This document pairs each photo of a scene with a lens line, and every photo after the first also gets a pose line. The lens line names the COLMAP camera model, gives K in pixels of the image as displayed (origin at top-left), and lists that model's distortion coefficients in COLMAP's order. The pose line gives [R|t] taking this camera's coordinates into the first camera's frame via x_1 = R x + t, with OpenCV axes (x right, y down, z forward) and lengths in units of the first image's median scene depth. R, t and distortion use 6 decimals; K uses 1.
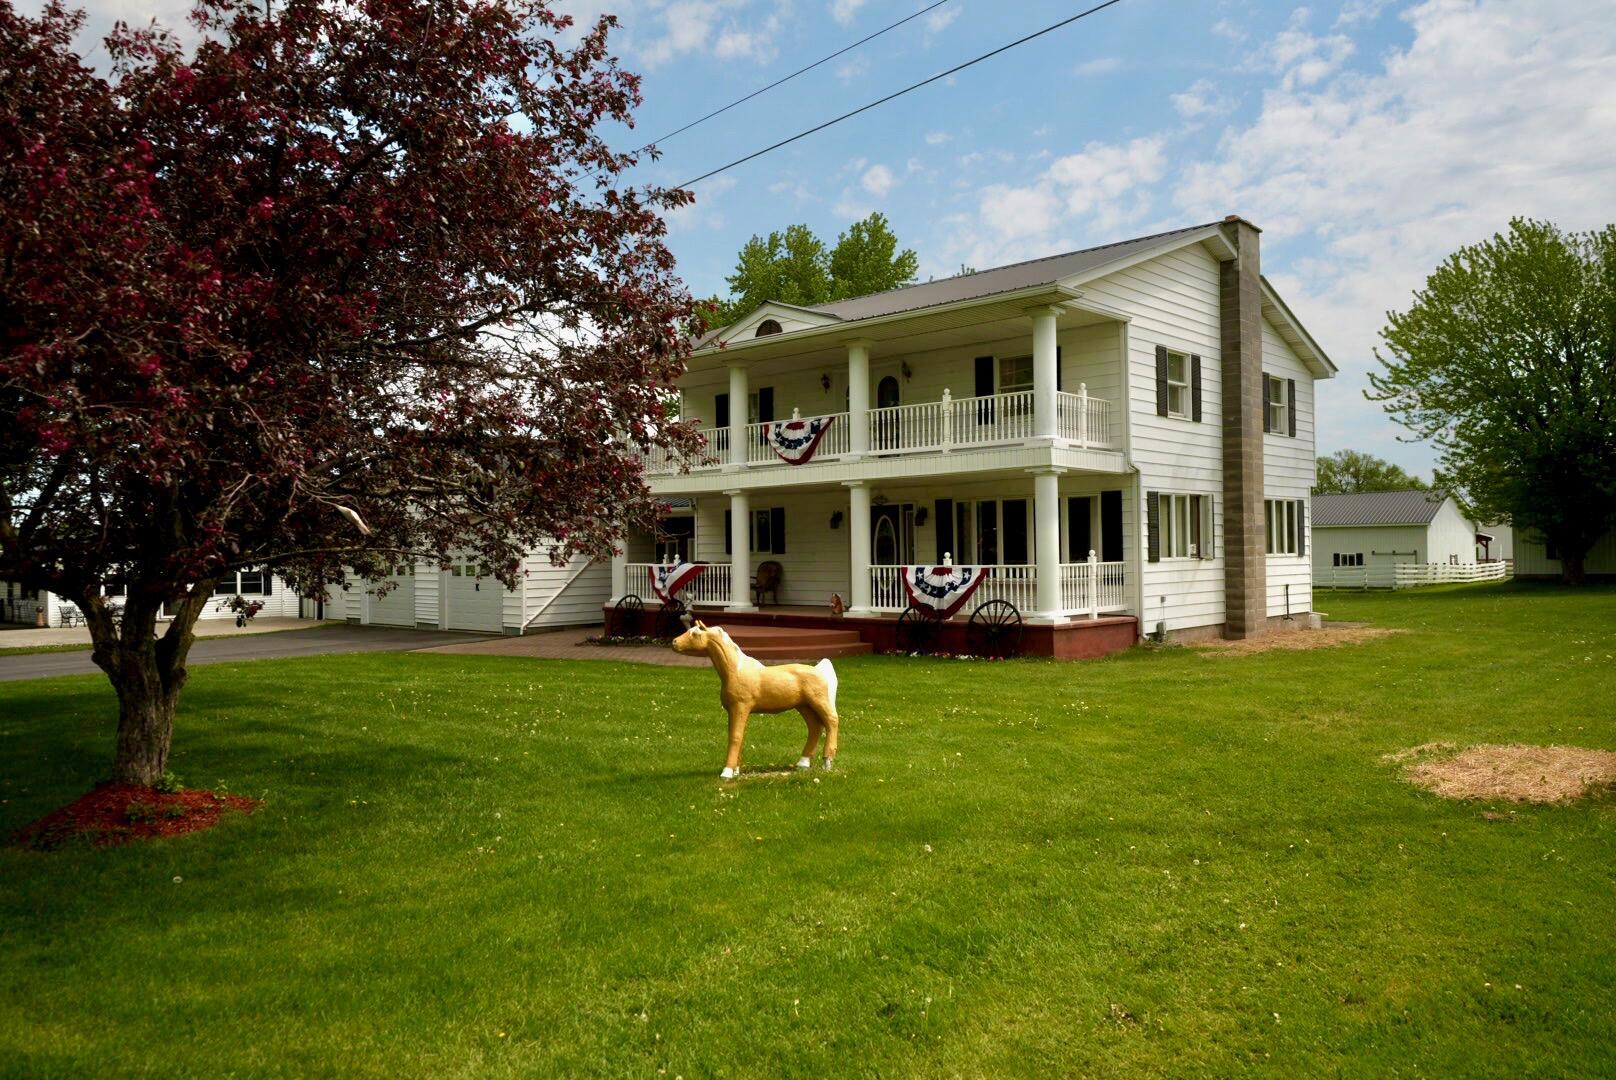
lens RADIAL K [[1202.2, 0, 808.0], [0, 1202.2, 540.0], [0, 0, 1]] dist [0.001015, -0.000043]
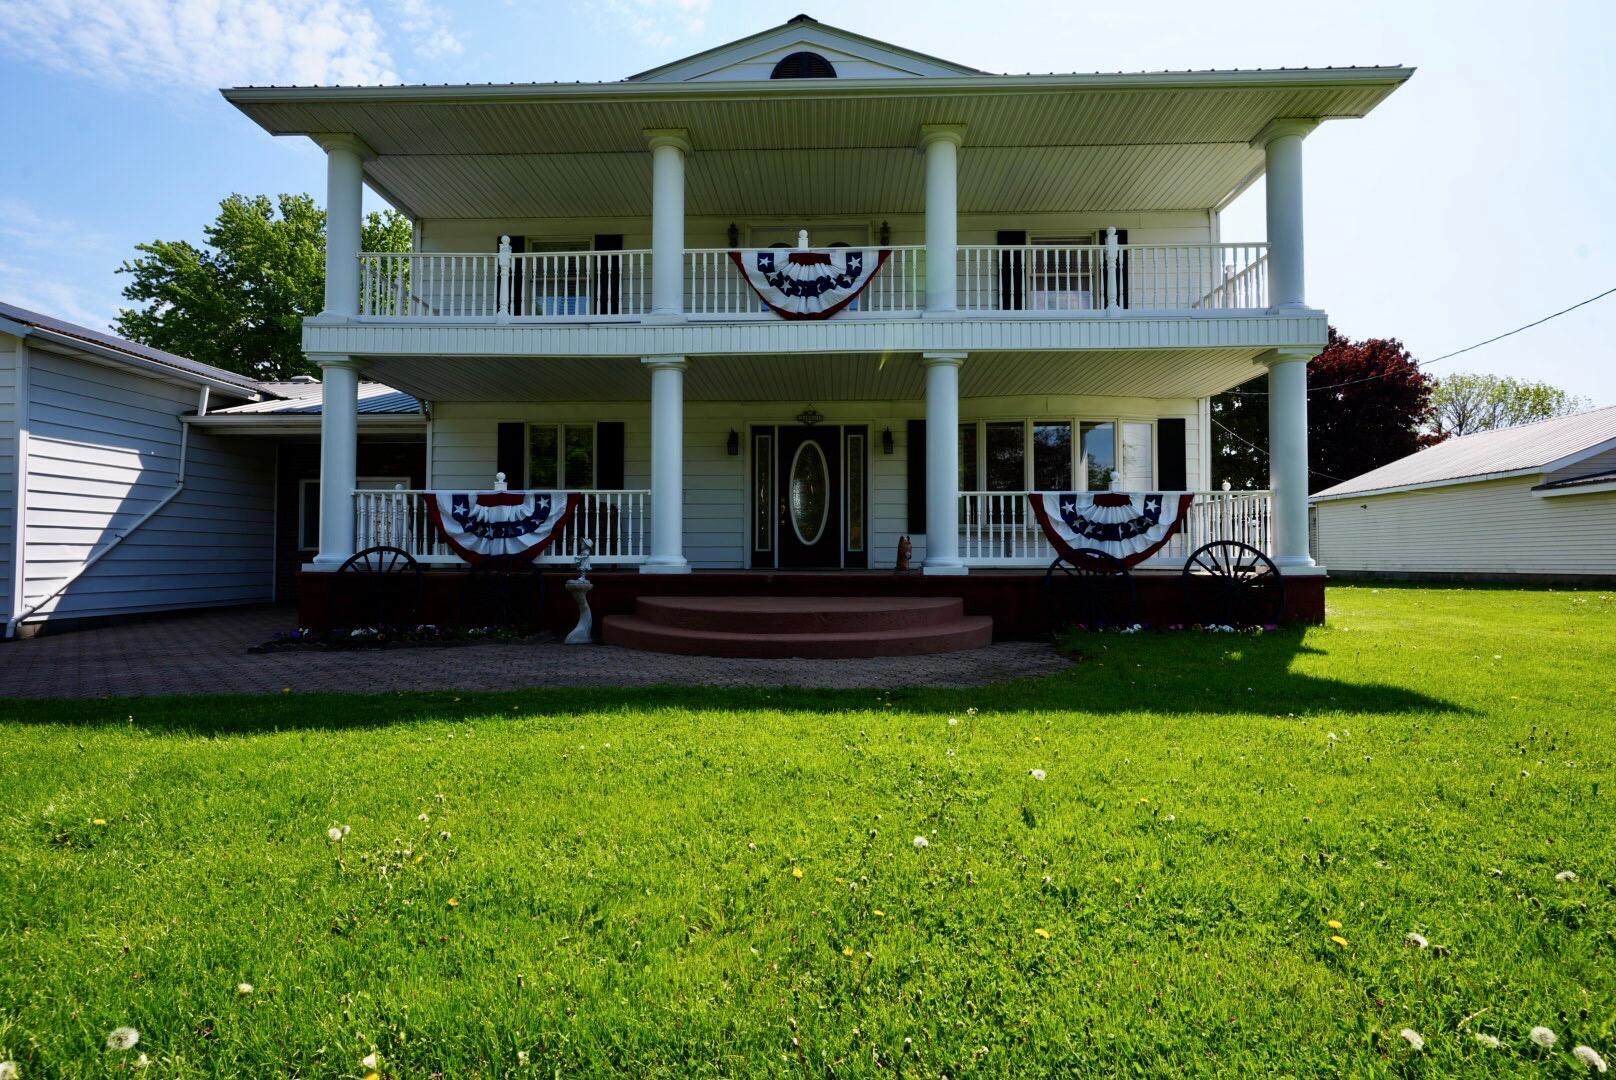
lens RADIAL K [[760.5, 0, 830.8], [0, 760.5, 539.8], [0, 0, 1]] dist [0.000338, 0.000033]
pose [[0.750630, 0.014962, 0.660553, -0.252402], [-0.013838, 0.999880, -0.006922, 0.047492], [-0.660577, -0.003945, 0.750748, 0.713057]]
